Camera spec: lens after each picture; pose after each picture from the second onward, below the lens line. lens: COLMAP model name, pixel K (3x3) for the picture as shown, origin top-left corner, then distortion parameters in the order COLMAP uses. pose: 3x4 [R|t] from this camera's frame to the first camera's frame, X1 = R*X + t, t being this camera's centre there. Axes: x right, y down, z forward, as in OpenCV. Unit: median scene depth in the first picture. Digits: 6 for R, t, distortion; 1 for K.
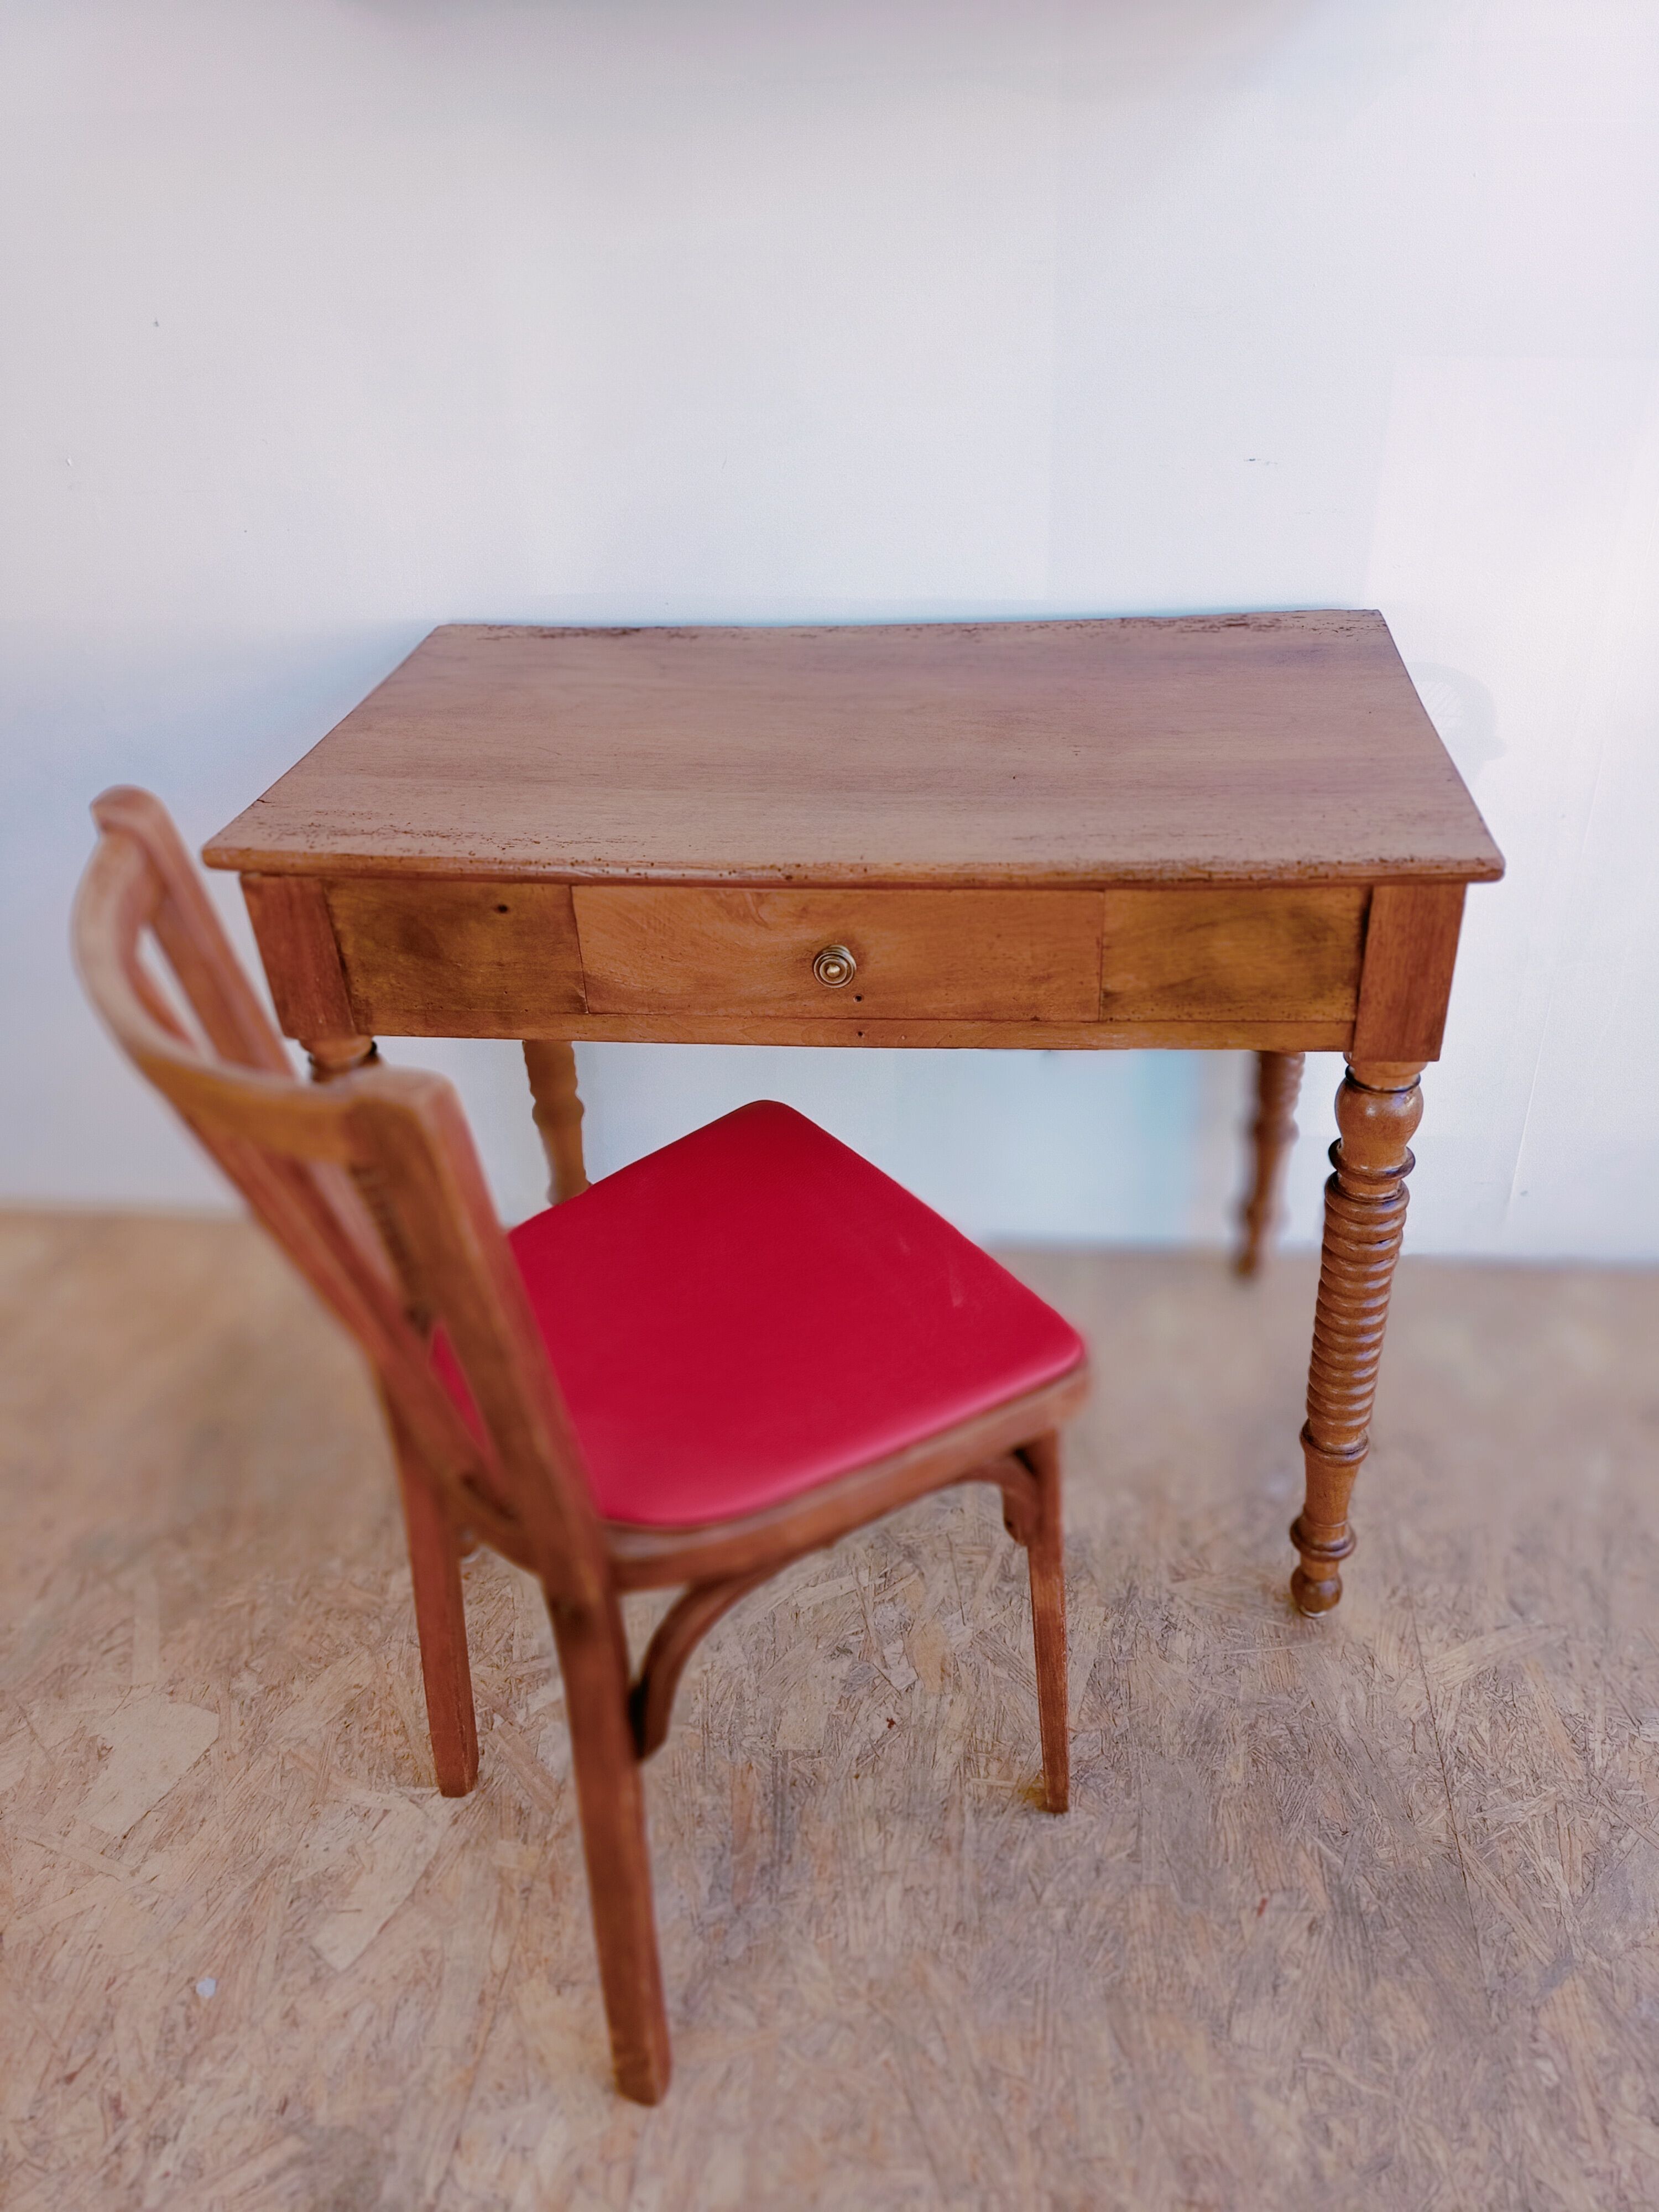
lens RADIAL K [[1692.0, 0, 825.6], [0, 1692.0, 1109.8], [0, 0, 1]] dist [0.017037, -0.023060]
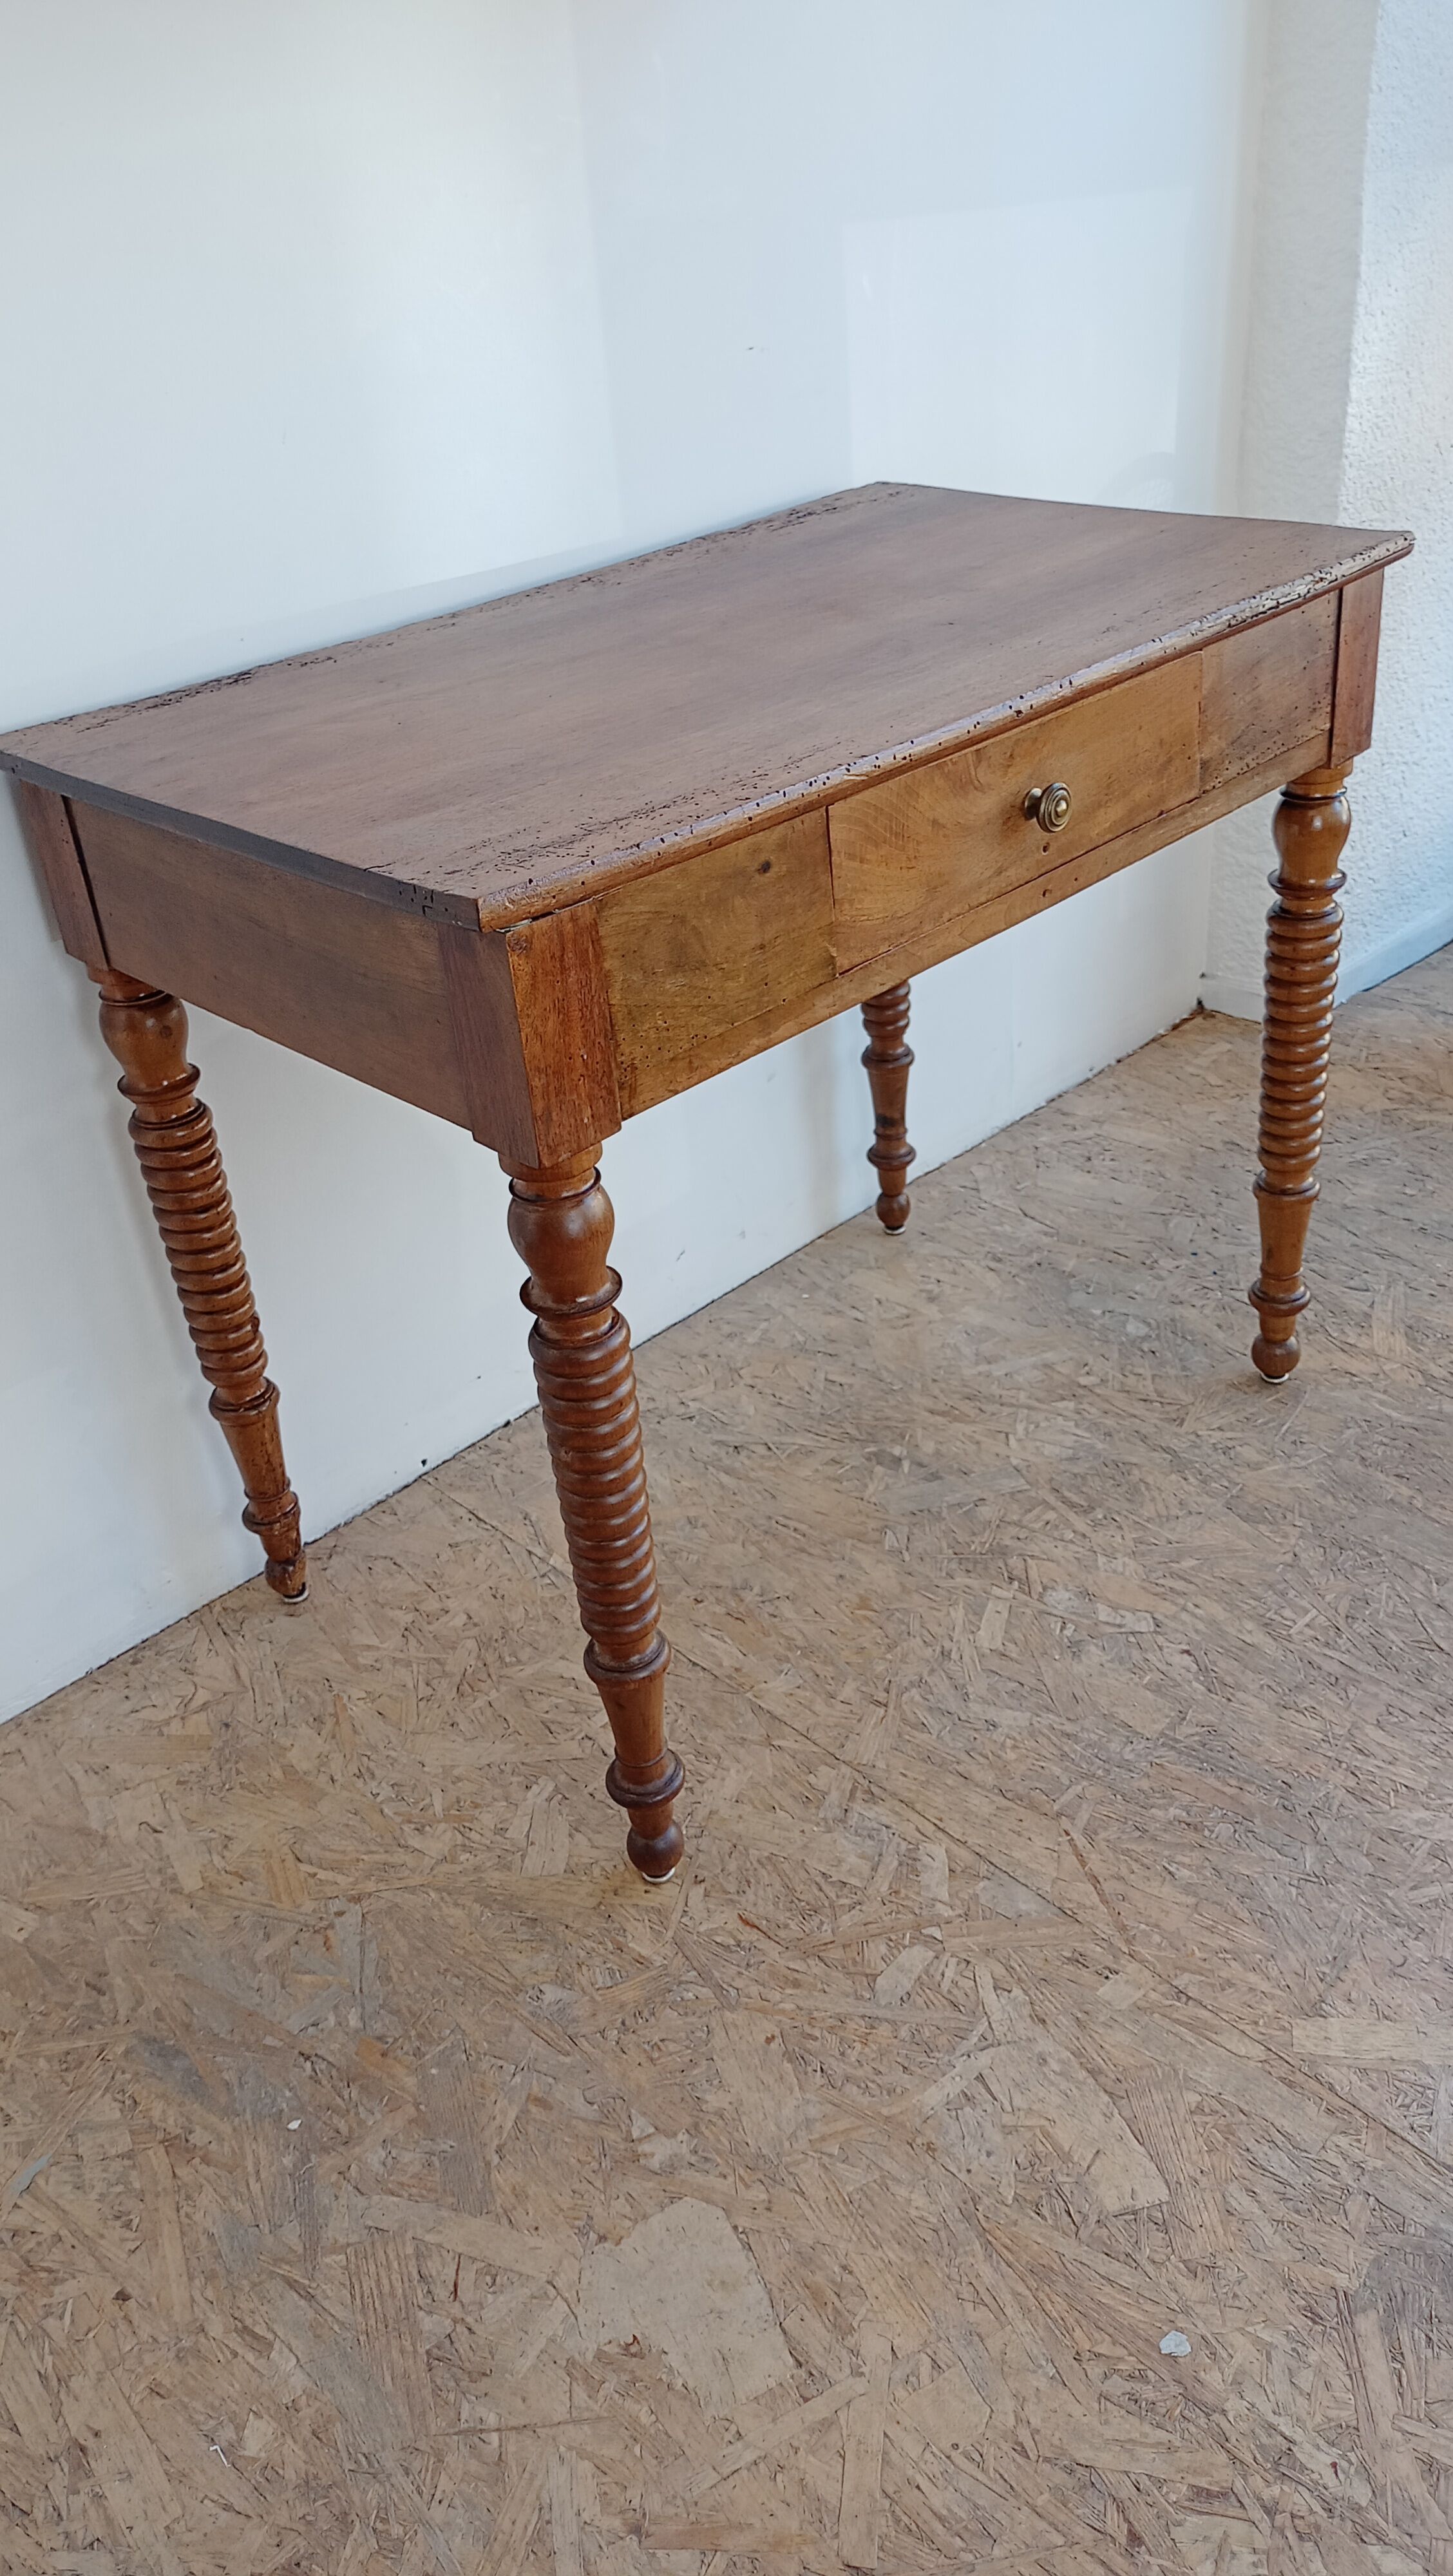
lens RADIAL K [[1970.3, 0, 740.0], [0, 1970.3, 1305.3], [0, 0, 1]] dist [0.045955, -0.066898]
pose [[0.614283, -0.421443, 0.667115, -0.805198], [0.470638, 0.874272, 0.118946, -0.049964], [-0.633369, 0.240903, 0.735397, 0.339659]]
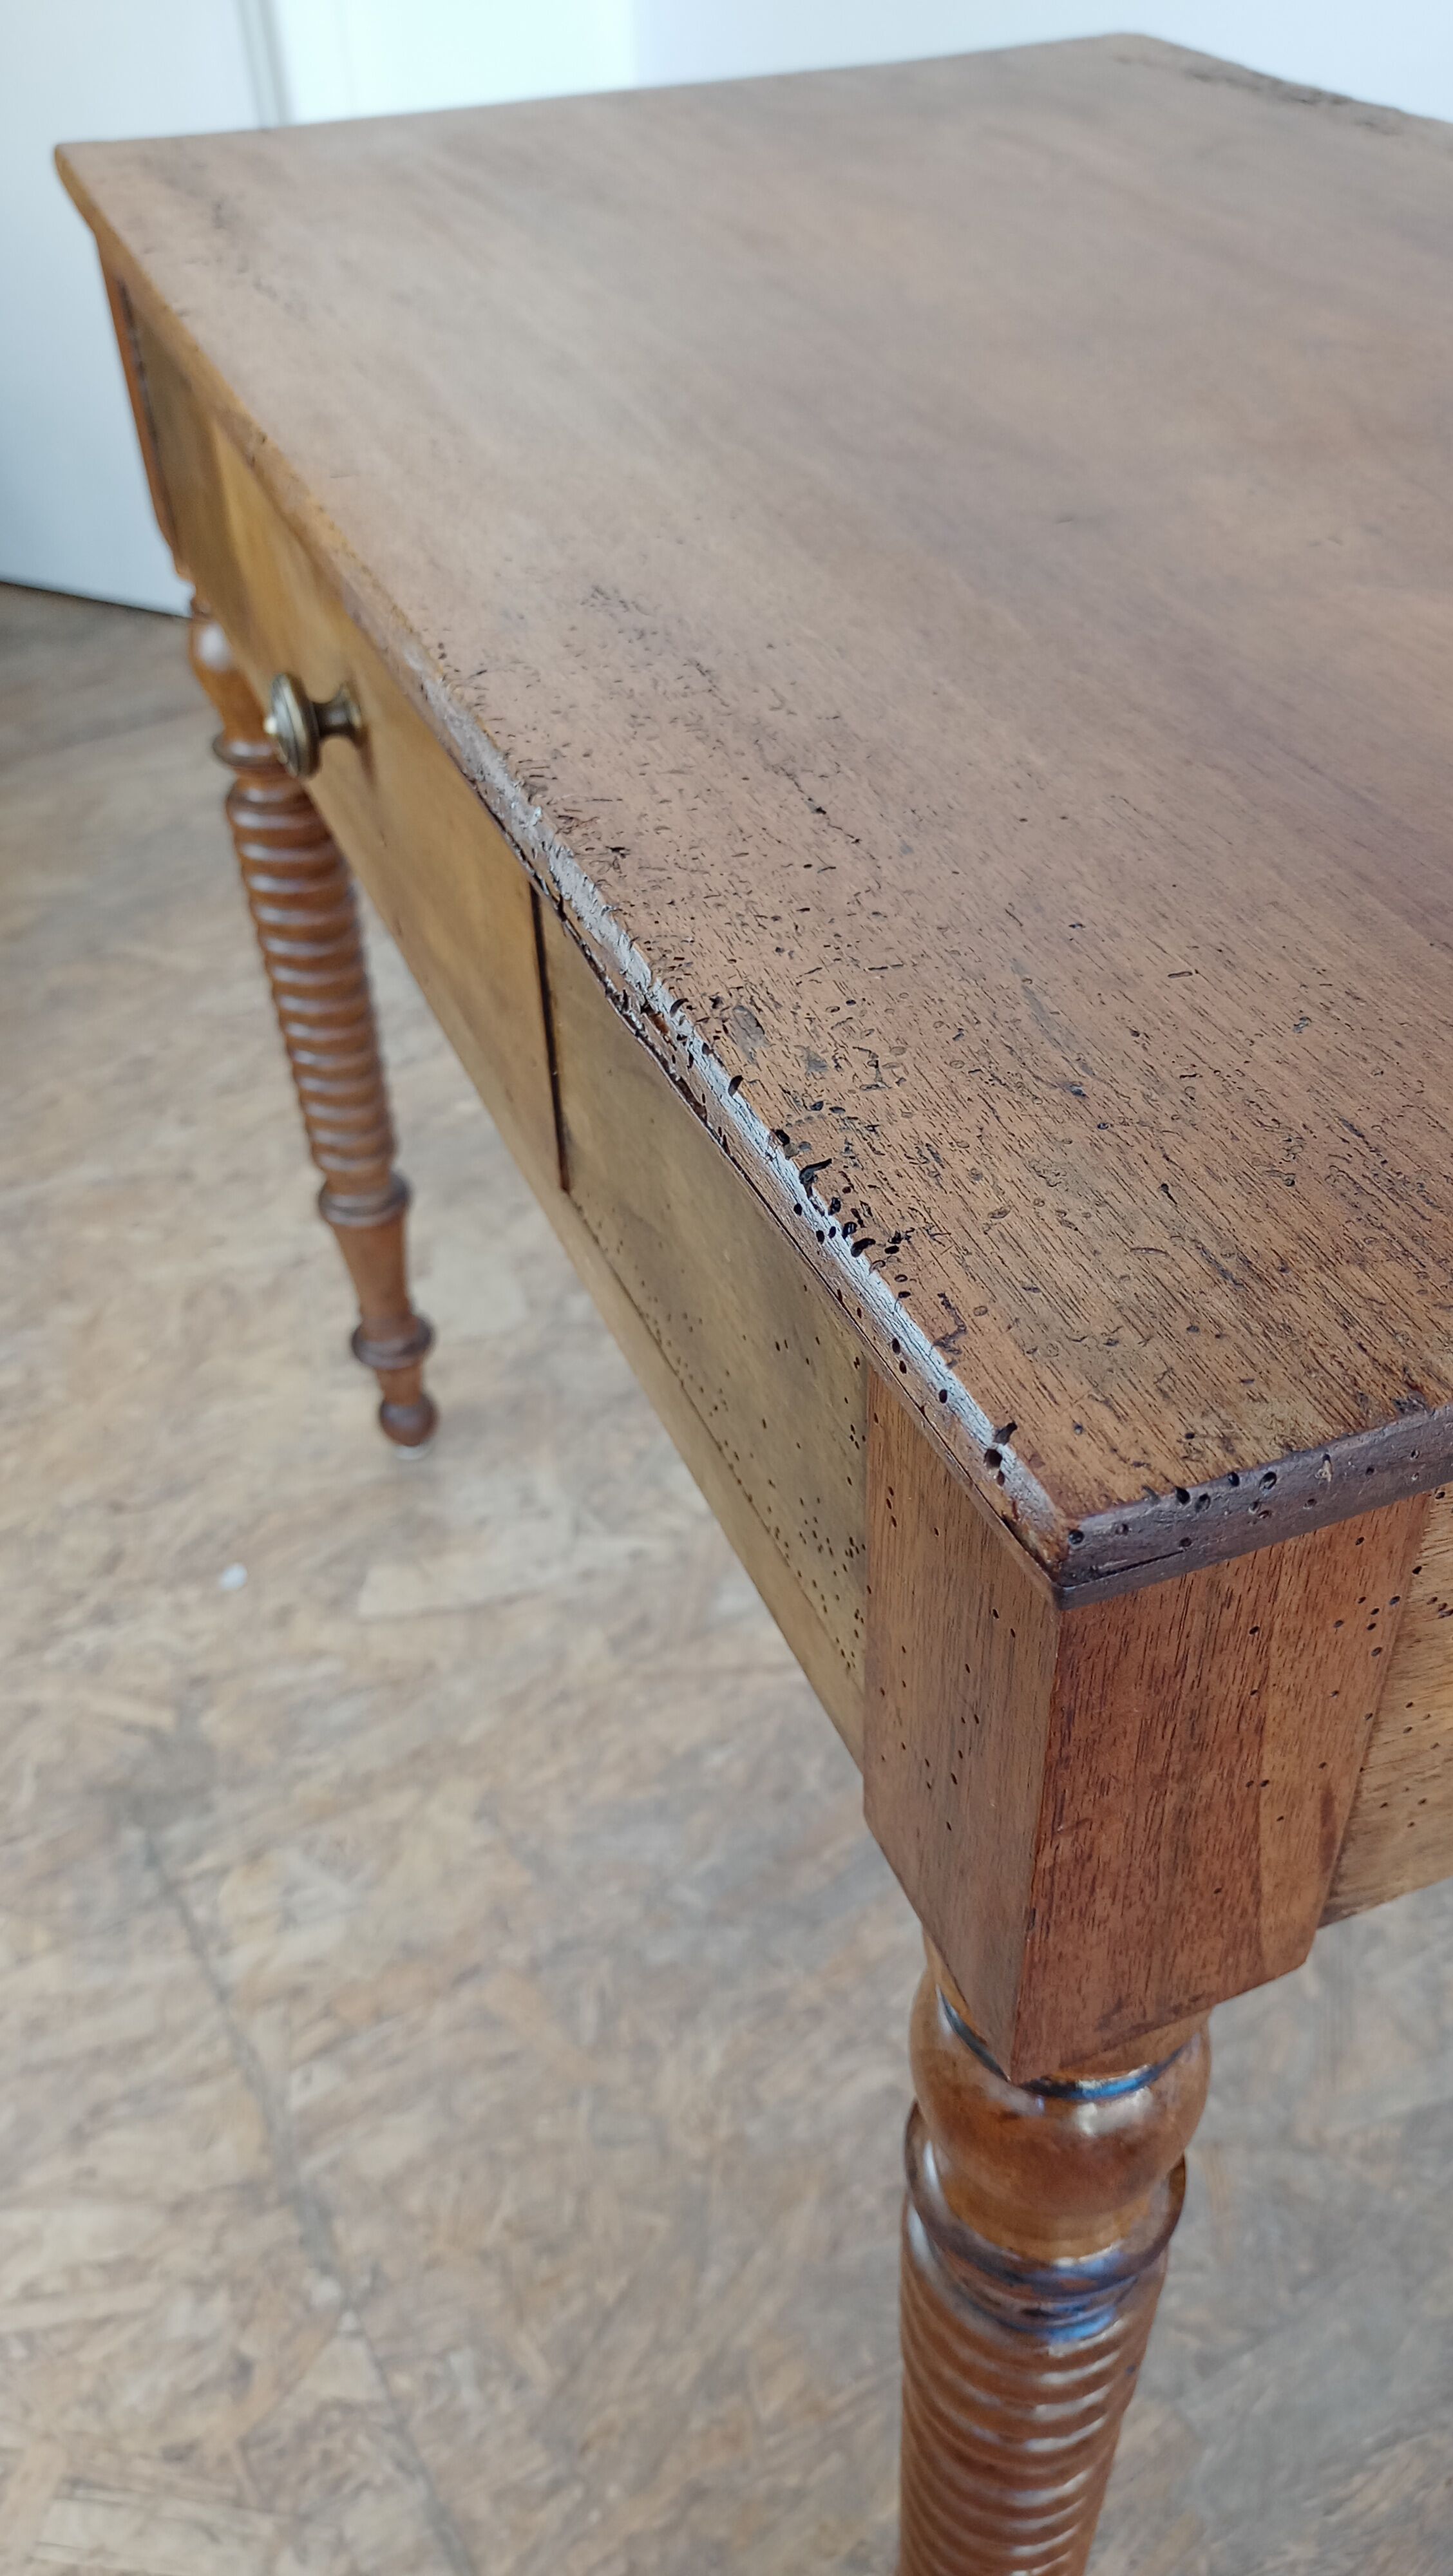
lens RADIAL K [[1970.3, 0, 724.8], [0, 1970.3, 1322.9], [0, 0, 1]] dist [0.045955, -0.066898]
pose [[0.615172, 0.538824, -0.575528, 0.272436], [-0.423617, 0.841577, 0.335108, 0.003361], [0.664915, 0.037655, 0.745969, 0.394910]]
